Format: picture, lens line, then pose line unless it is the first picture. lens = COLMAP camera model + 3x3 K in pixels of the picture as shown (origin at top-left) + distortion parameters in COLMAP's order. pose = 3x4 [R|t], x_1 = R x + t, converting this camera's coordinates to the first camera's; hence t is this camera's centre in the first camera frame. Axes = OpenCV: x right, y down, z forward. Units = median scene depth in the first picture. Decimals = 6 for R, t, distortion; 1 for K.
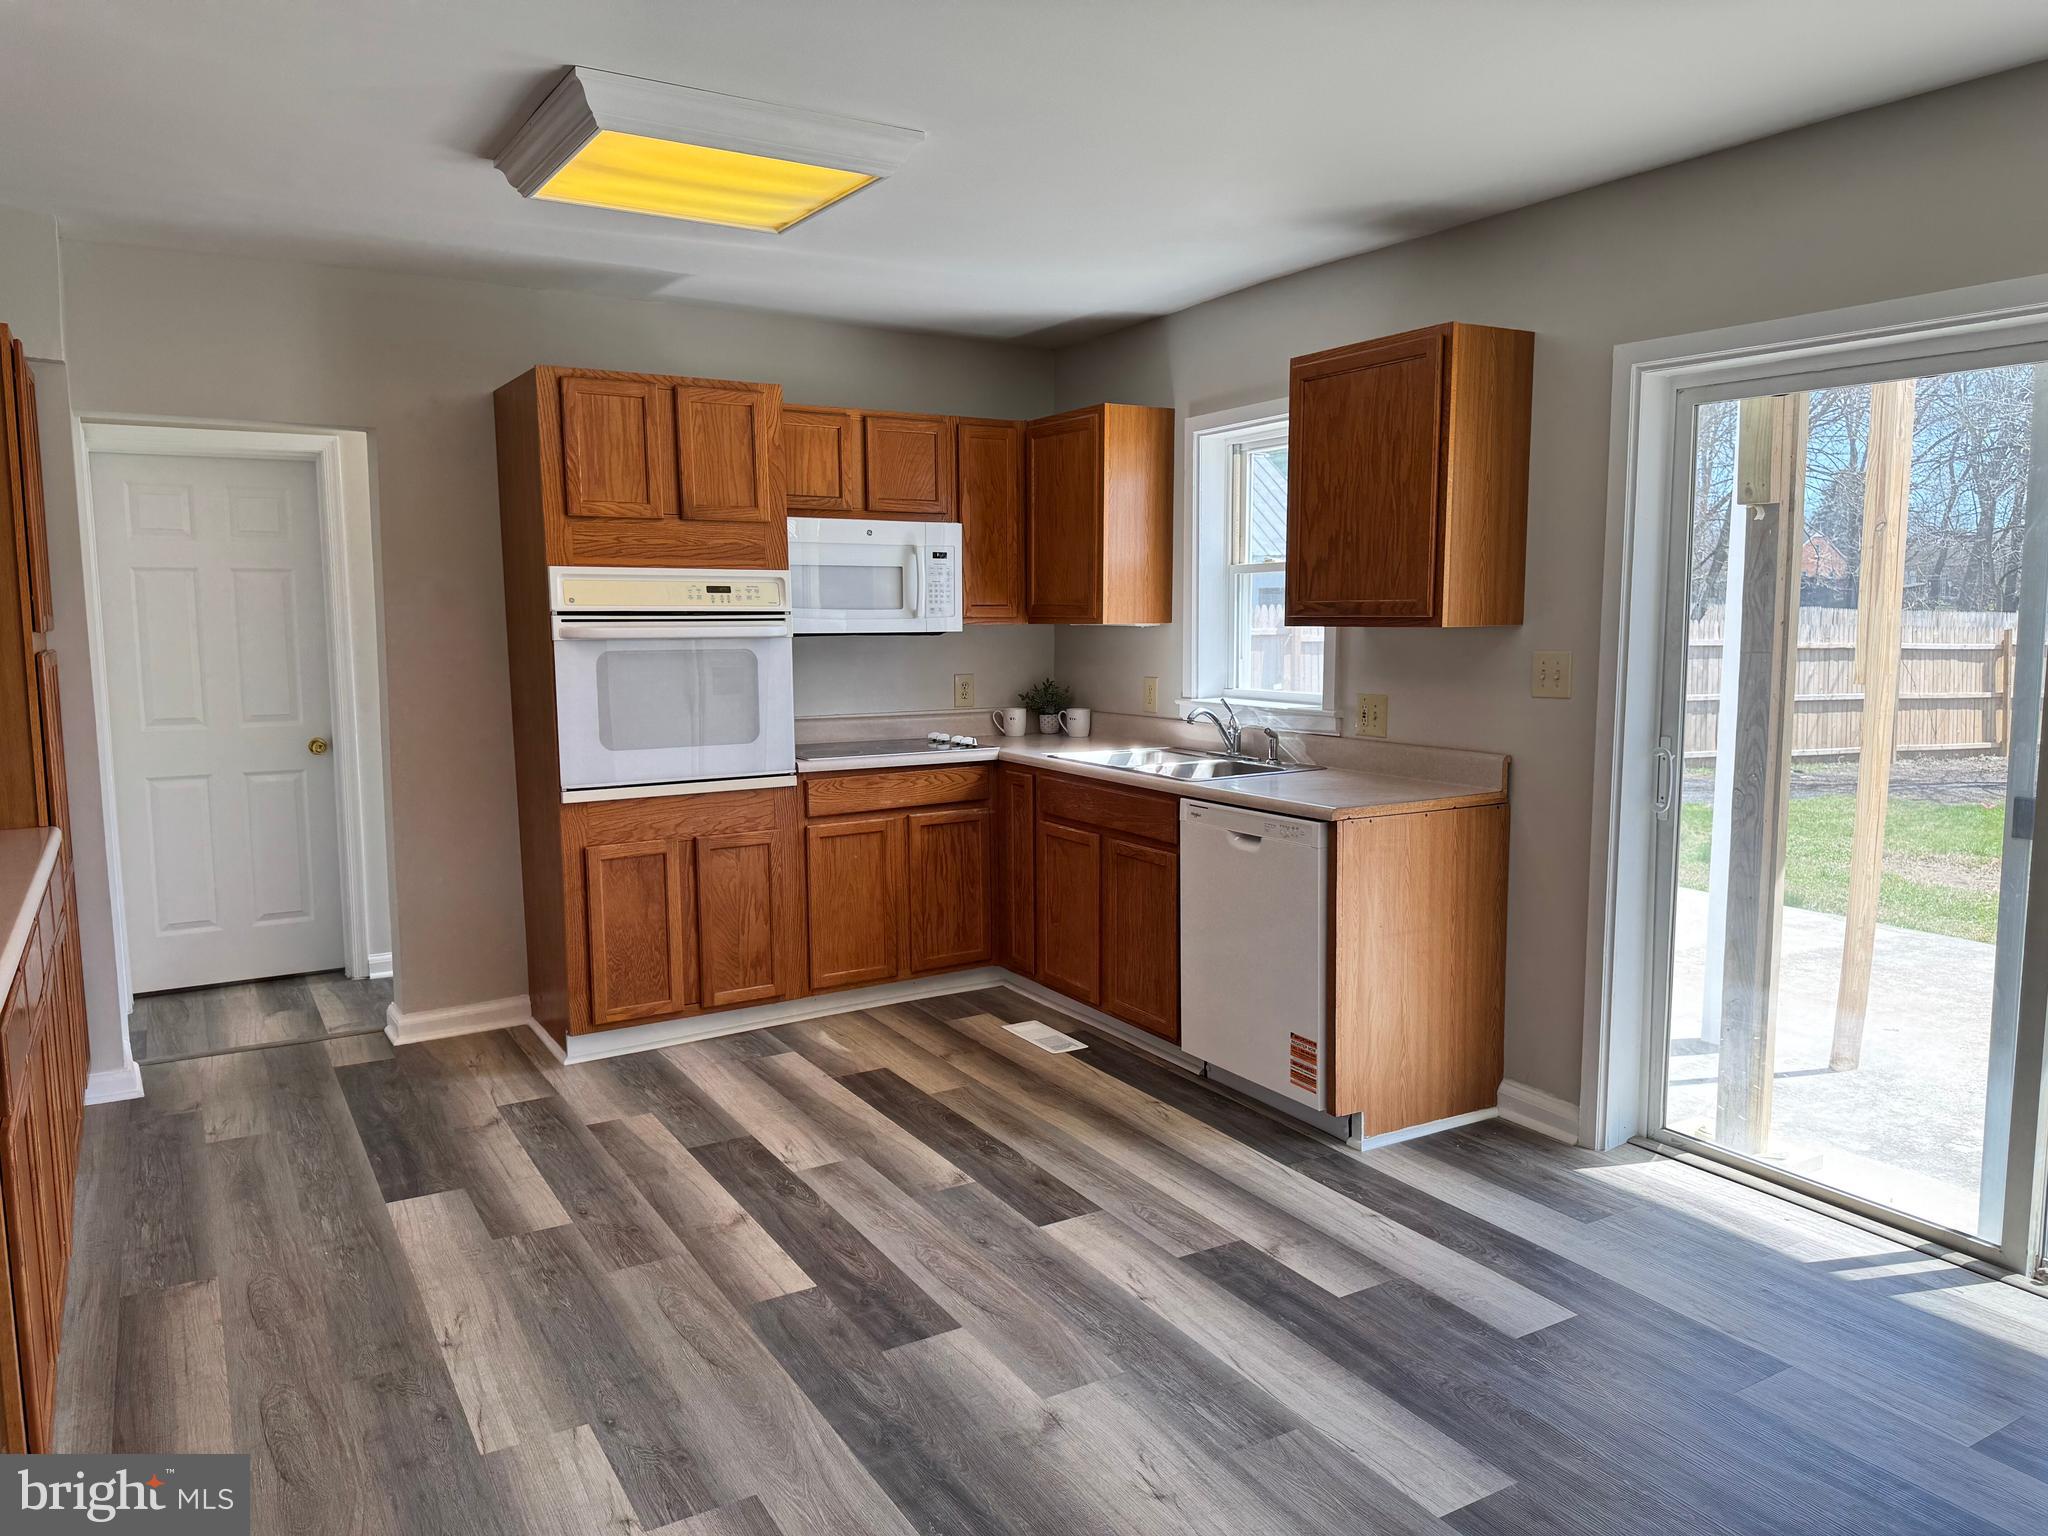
lens RADIAL K [[1444.3, 0, 1024.0], [0, 1444.3, 768.0], [0, 0, 1]] dist [0.175186, -0.295835]
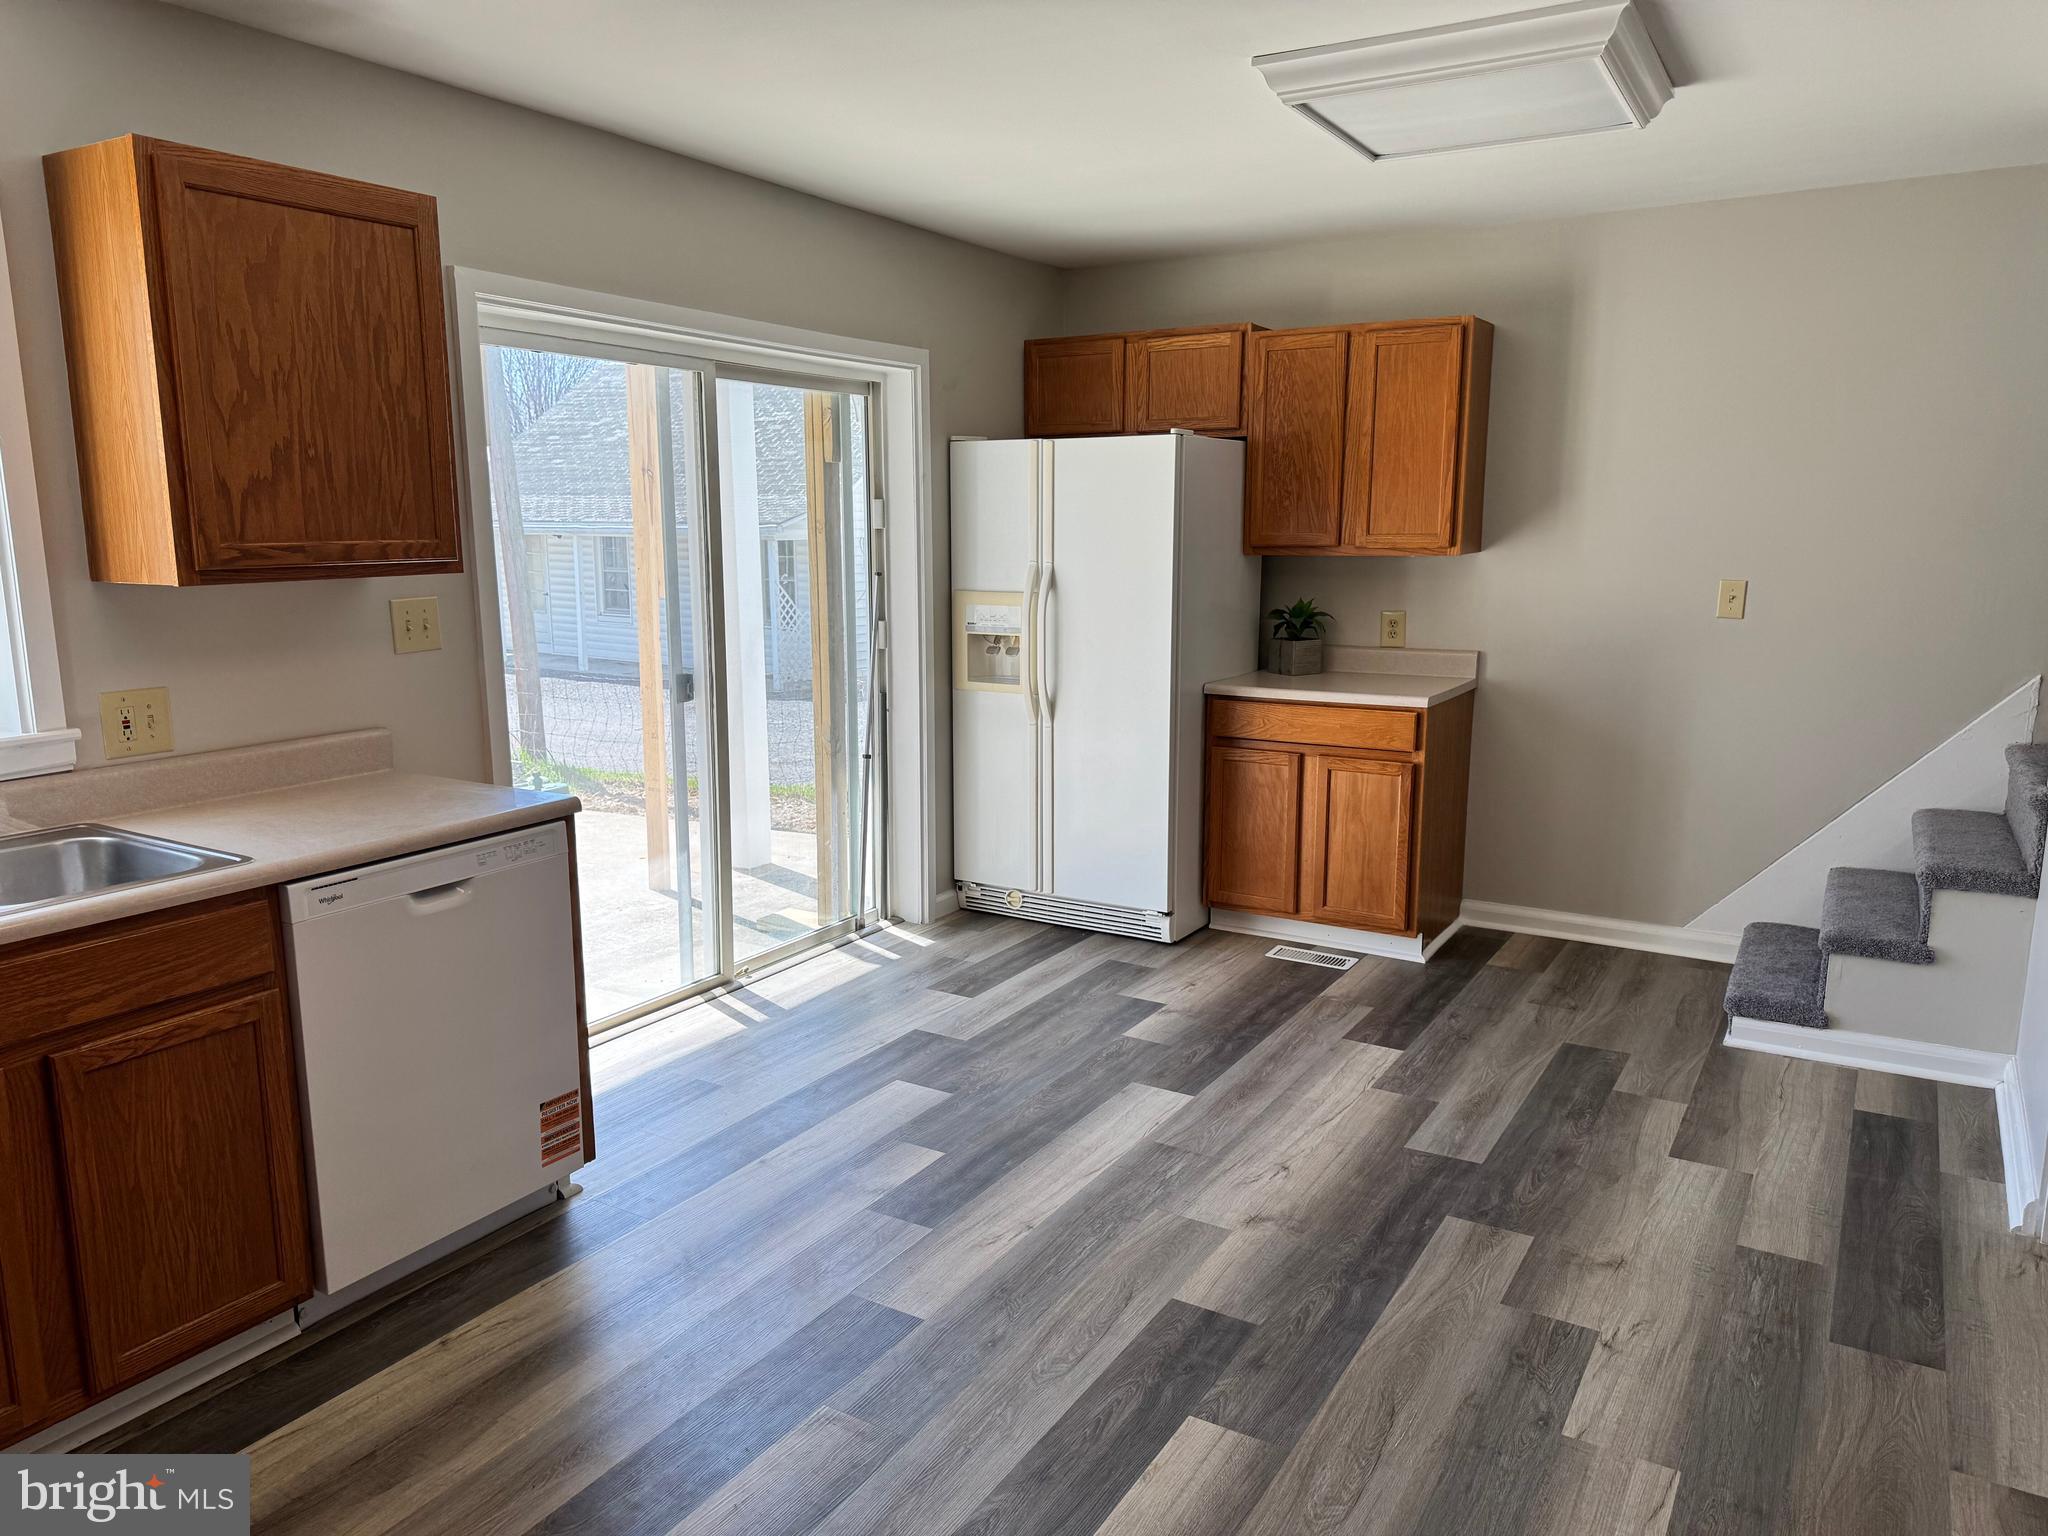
lens RADIAL K [[1439.8, 0, 1024.0], [0, 1439.8, 768.0], [0, 0, 1]] dist [0.102374, -0.169794]
pose [[-0.476308, -0.147221, 0.866866, -0.511101], [0.104596, 0.969396, 0.222105, -0.119438], [-0.873035, 0.196461, -0.446332, 0.954438]]
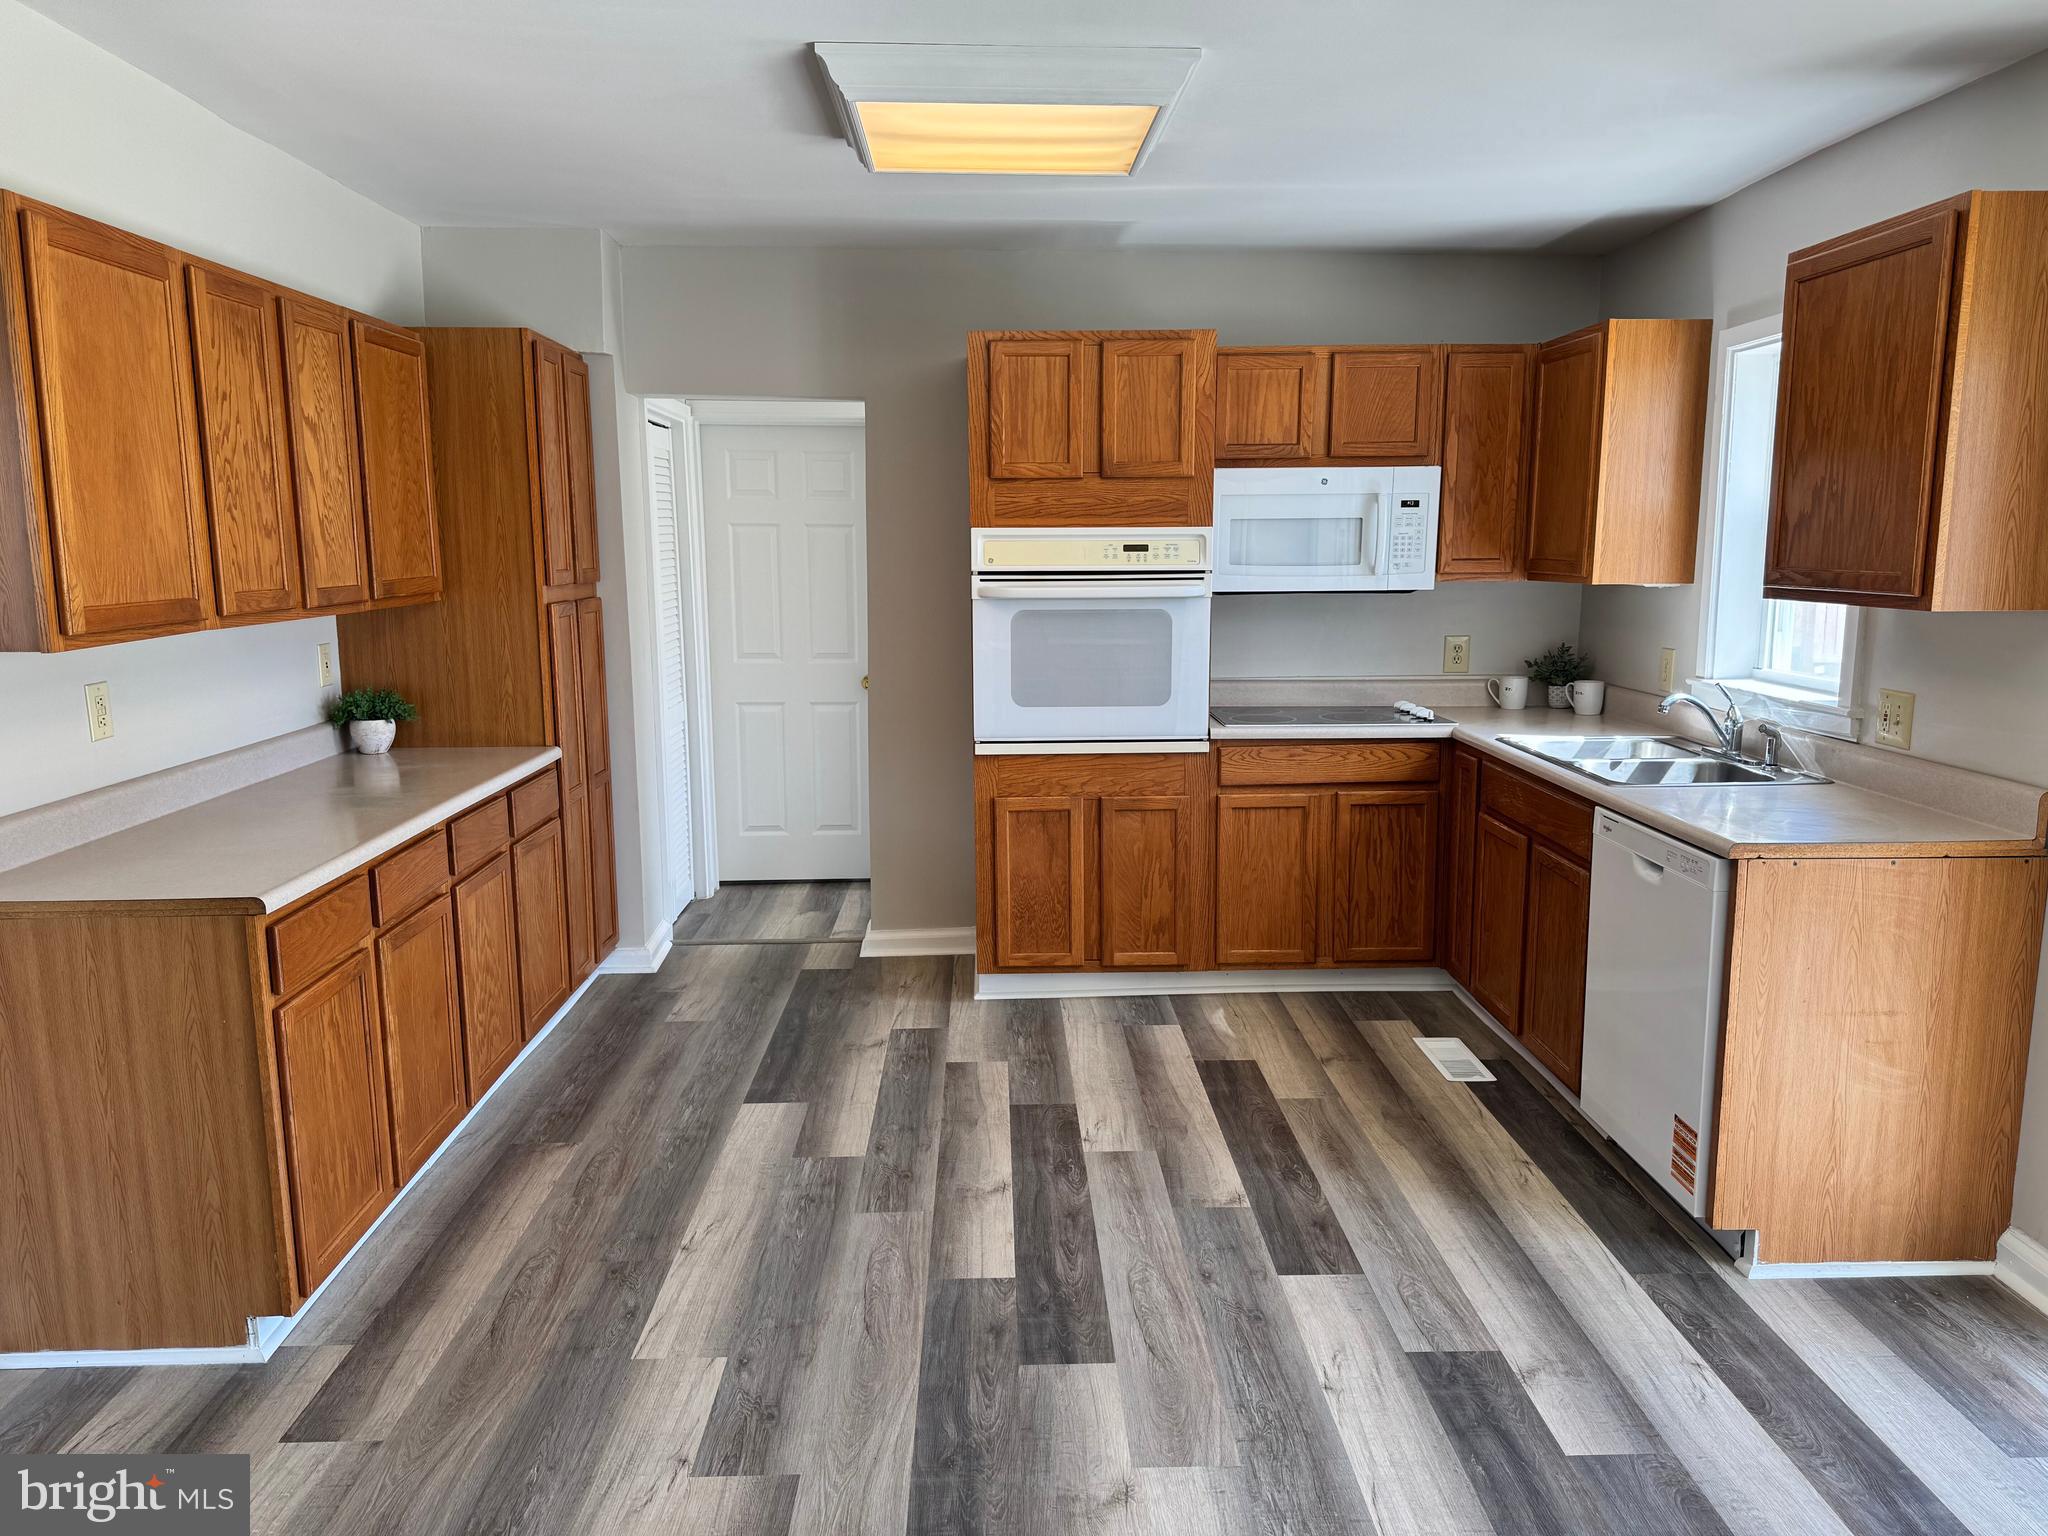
lens RADIAL K [[1444.3, 0, 1024.0], [0, 1444.3, 768.0], [0, 0, 1]] dist [0.175186, -0.295835]
pose [[0.873447, 0.079745, -0.480344, 0.215847], [-0.056450, 0.996430, 0.062776, -0.033507], [0.483635, -0.027716, 0.874831, 0.109811]]
